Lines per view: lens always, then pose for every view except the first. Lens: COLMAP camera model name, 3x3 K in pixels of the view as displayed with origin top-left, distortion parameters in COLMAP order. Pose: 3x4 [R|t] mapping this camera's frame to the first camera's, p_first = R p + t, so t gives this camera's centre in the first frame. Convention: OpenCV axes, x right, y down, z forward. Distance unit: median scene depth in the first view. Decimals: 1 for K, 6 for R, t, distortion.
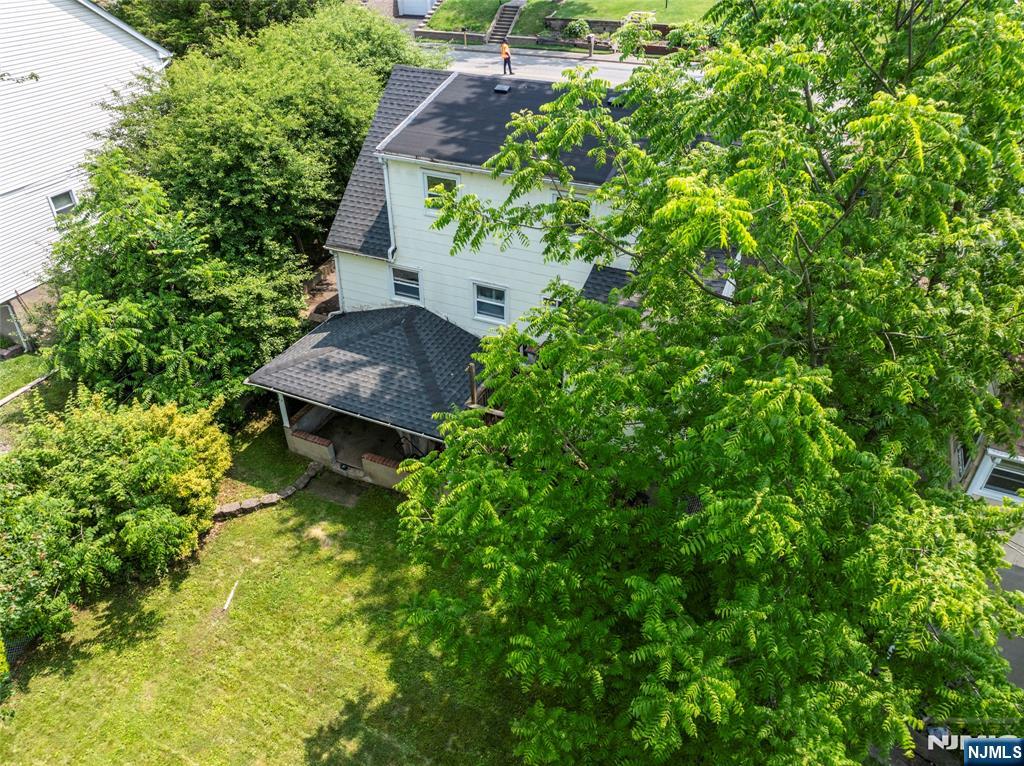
lens RADIAL K [[722.1, 0, 509.3], [0, 722.1, 377.3], [0, 0, 1]] dist [-0.044965, 0.007515]
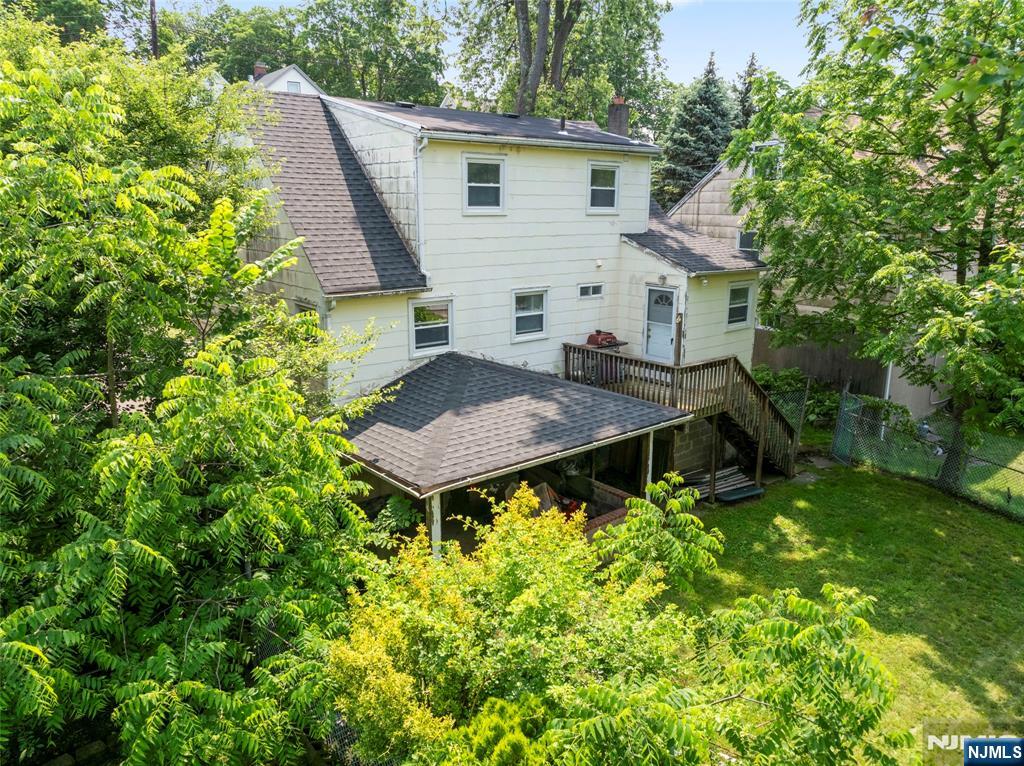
lens RADIAL K [[722.1, 0, 509.3], [0, 722.1, 377.3], [0, 0, 1]] dist [-0.044965, 0.007515]
pose [[0.427223, -0.198739, 0.882034, -0.790756], [0.512632, 0.856829, -0.055240, -0.005314], [-0.744774, 0.475759, 0.467937, 0.649449]]
